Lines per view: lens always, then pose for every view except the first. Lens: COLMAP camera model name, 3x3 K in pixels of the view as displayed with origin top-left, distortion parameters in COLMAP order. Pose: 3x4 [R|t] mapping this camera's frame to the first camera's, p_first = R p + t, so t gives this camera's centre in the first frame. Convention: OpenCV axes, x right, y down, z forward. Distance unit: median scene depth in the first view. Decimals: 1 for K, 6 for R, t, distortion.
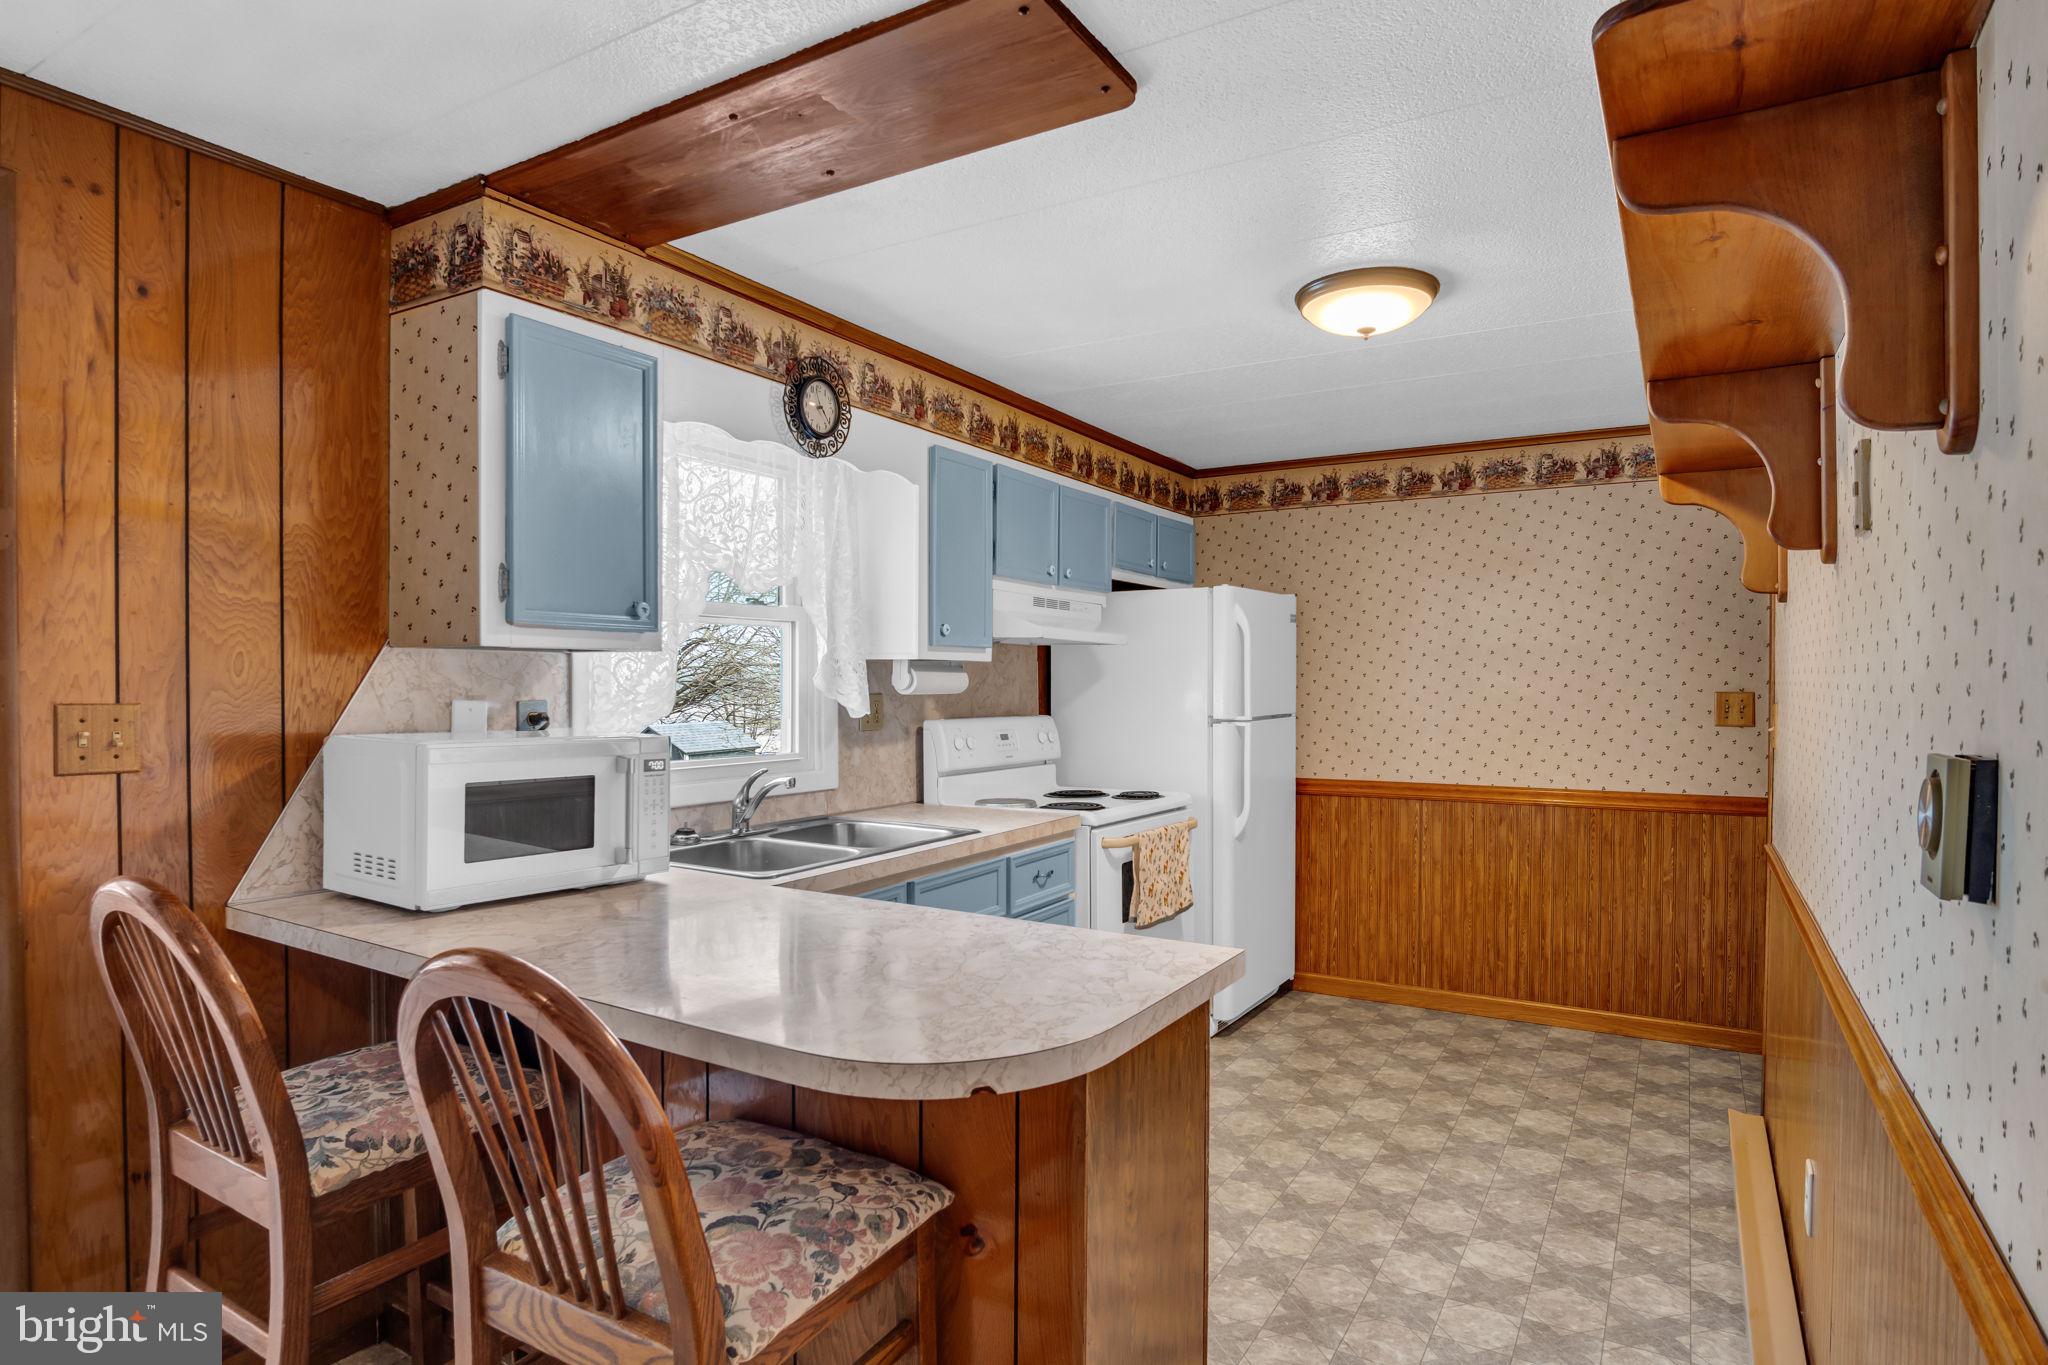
lens RADIAL K [[1125.9, 0, 972.3], [0, 1125.9, 664.2], [0, 0, 1]] dist [-0.030098, 0.000813]
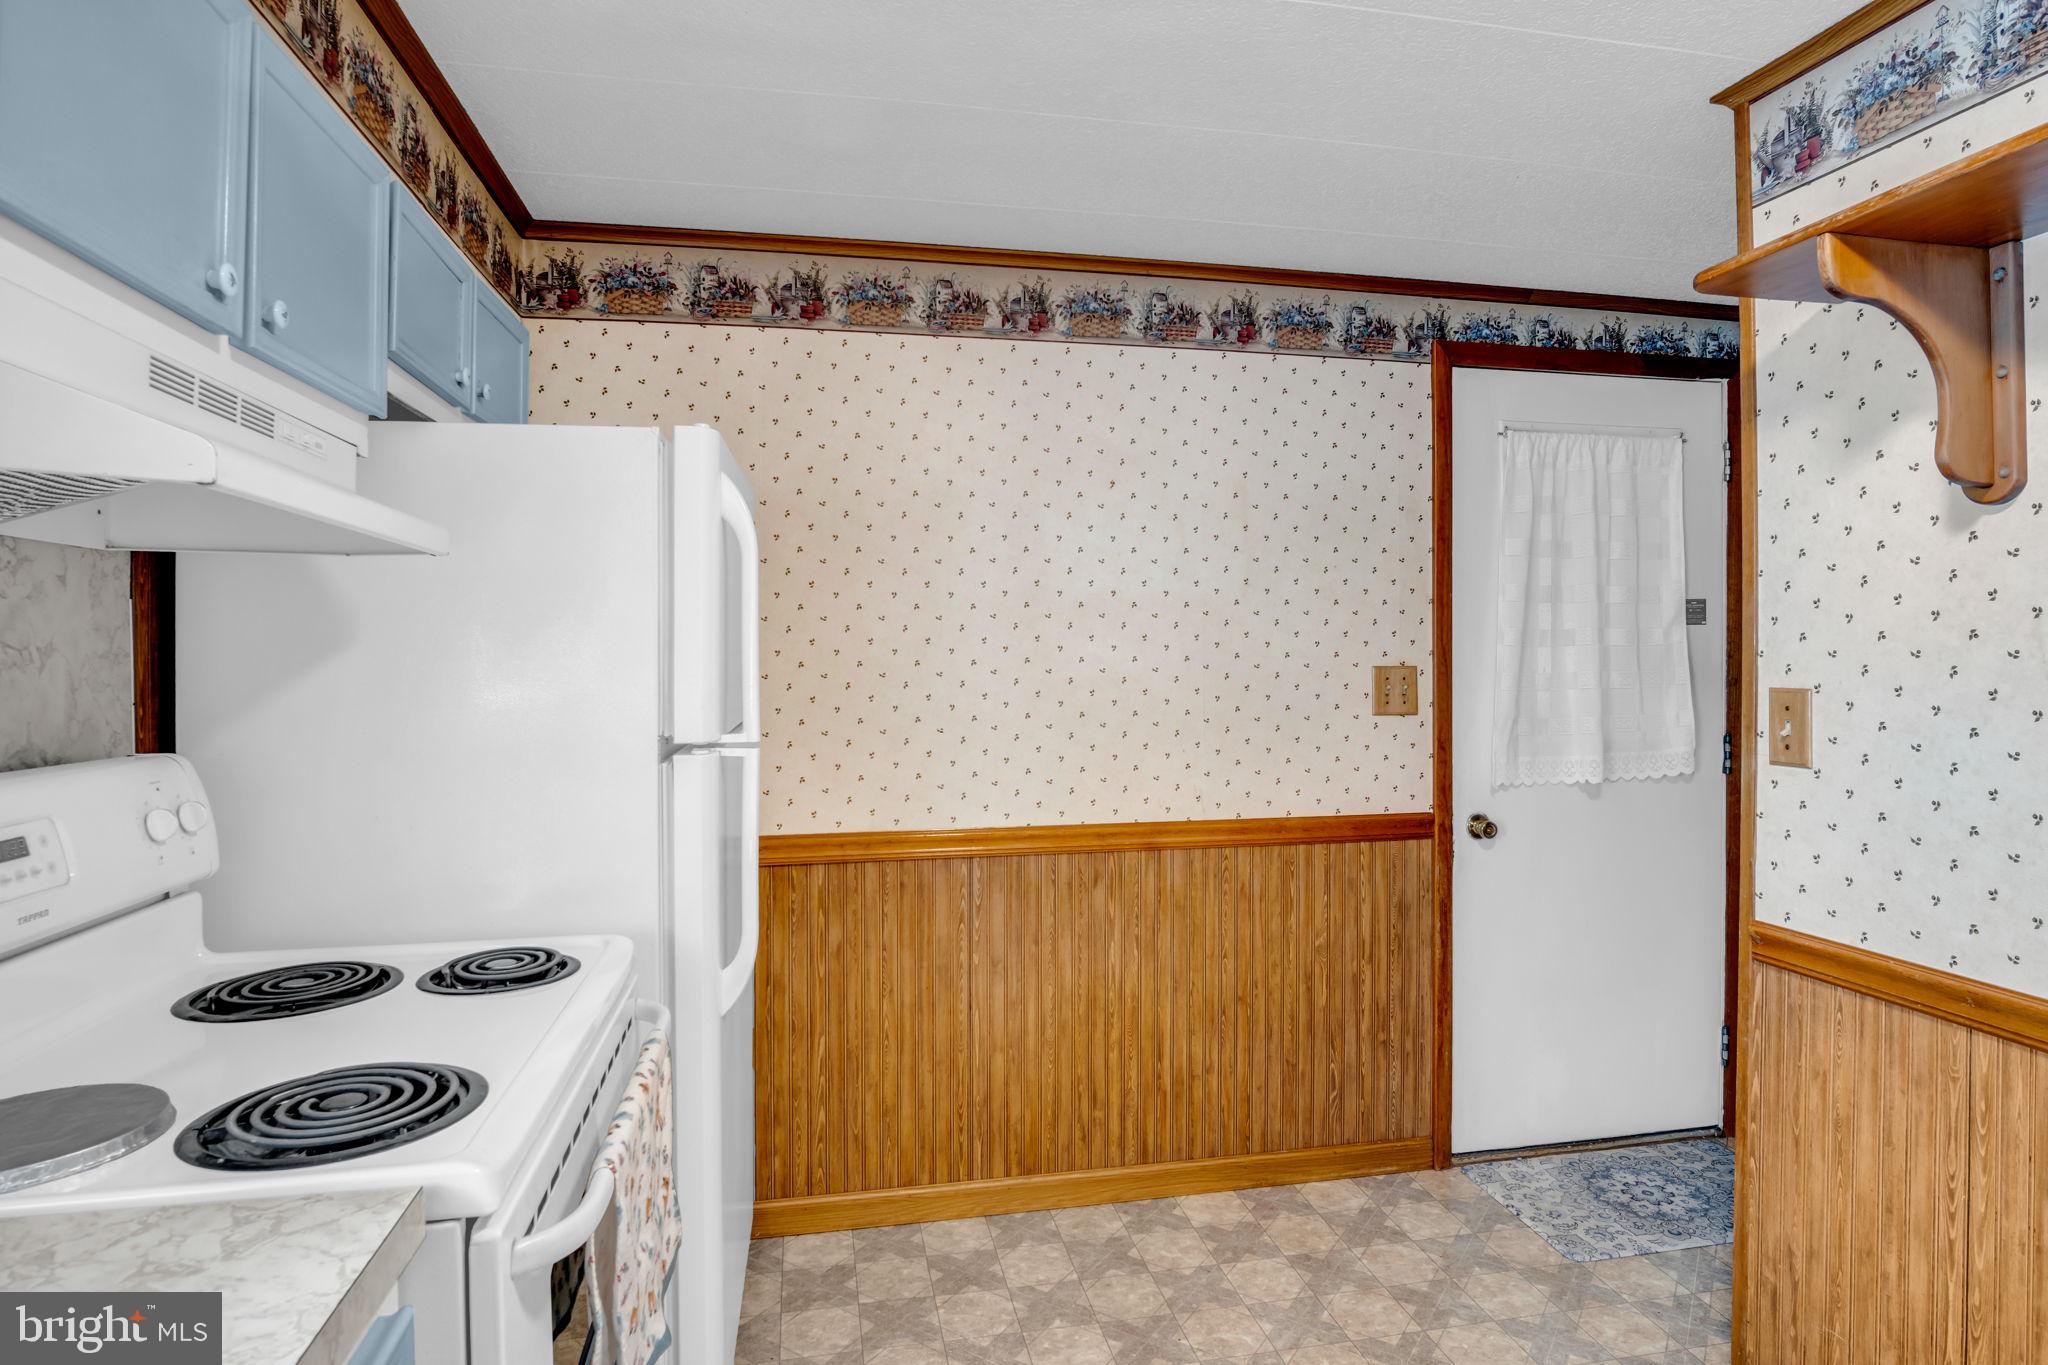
lens RADIAL K [[1125.9, 0, 1034.6], [0, 1125.9, 648.8], [0, 0, 1]] dist [-0.030098, 0.000813]
pose [[0.708887, -0.000435, 0.705322, 0.015919], [-0.008326, 0.999925, 0.008984, 0.008319], [-0.705273, -0.012241, 0.708830, 0.588831]]
